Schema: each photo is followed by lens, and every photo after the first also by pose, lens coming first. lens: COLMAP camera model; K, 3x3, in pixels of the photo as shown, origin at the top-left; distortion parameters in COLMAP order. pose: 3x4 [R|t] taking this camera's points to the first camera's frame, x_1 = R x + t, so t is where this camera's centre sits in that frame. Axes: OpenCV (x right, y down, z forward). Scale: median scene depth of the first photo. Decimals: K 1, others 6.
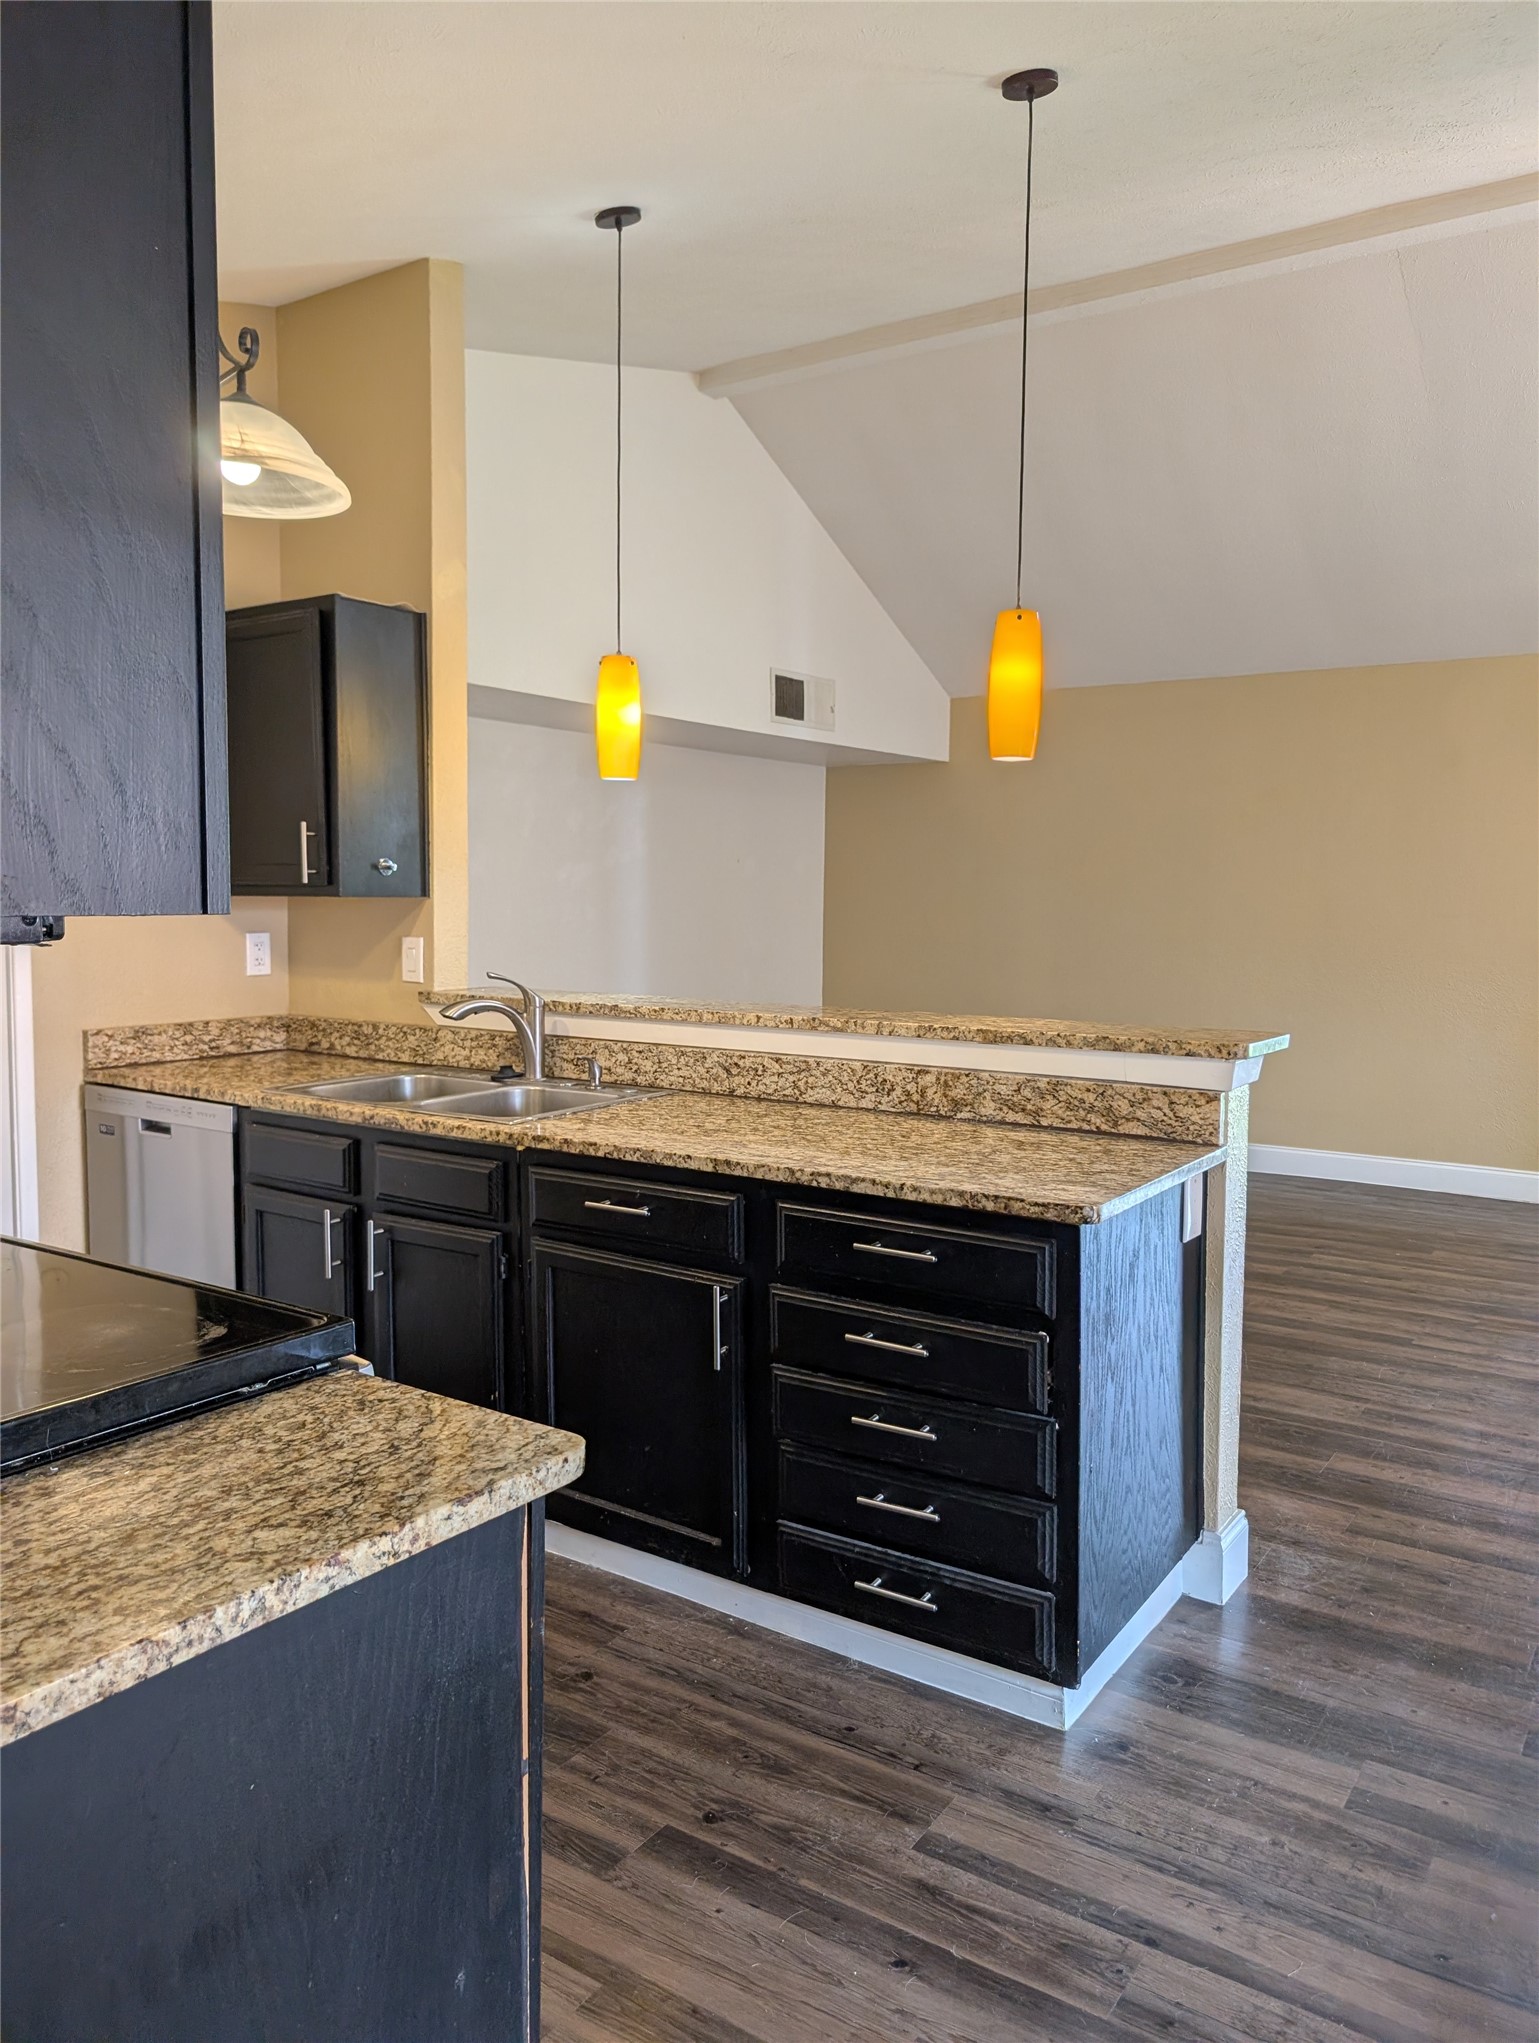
lens RADIAL K [[1475.7, 0, 774.8], [0, 1475.7, 1030.7], [0, 0, 1]] dist [0.006192, 0.005815]
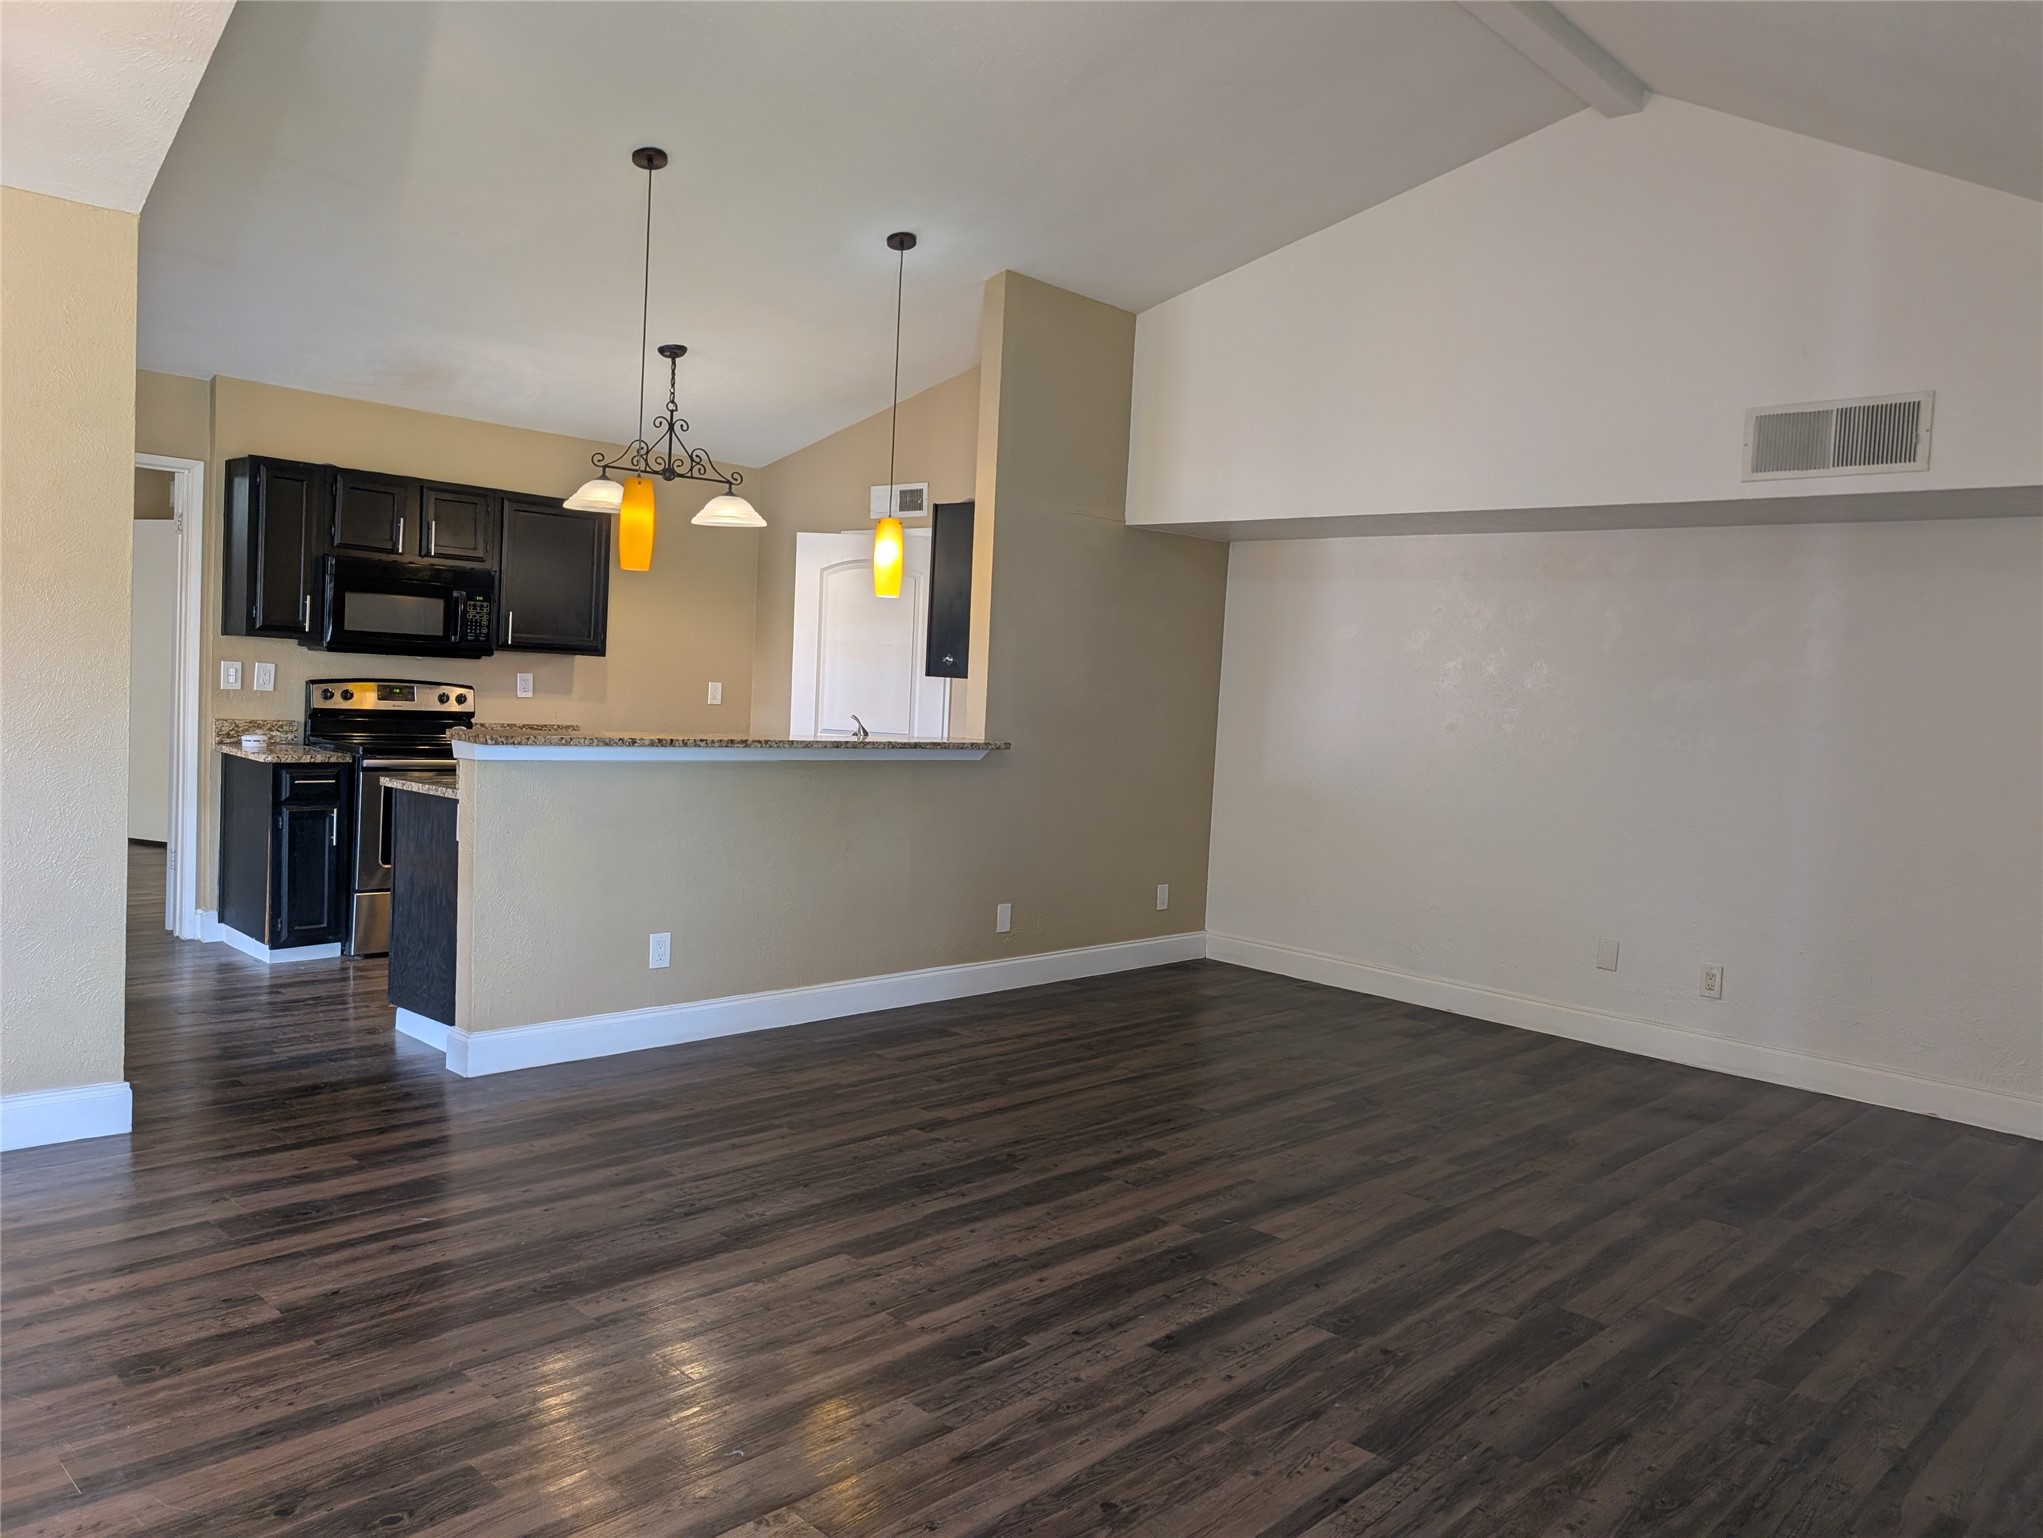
lens RADIAL K [[1475.7, 0, 1029.7], [0, 1475.7, 776.3], [0, 0, 1]] dist [0.006192, 0.005815]
pose [[-0.168786, 0.046906, -0.984536, 1.342333], [-0.155116, 0.985156, 0.073528, -0.112248], [0.973370, 0.165128, -0.159005, 1.379347]]
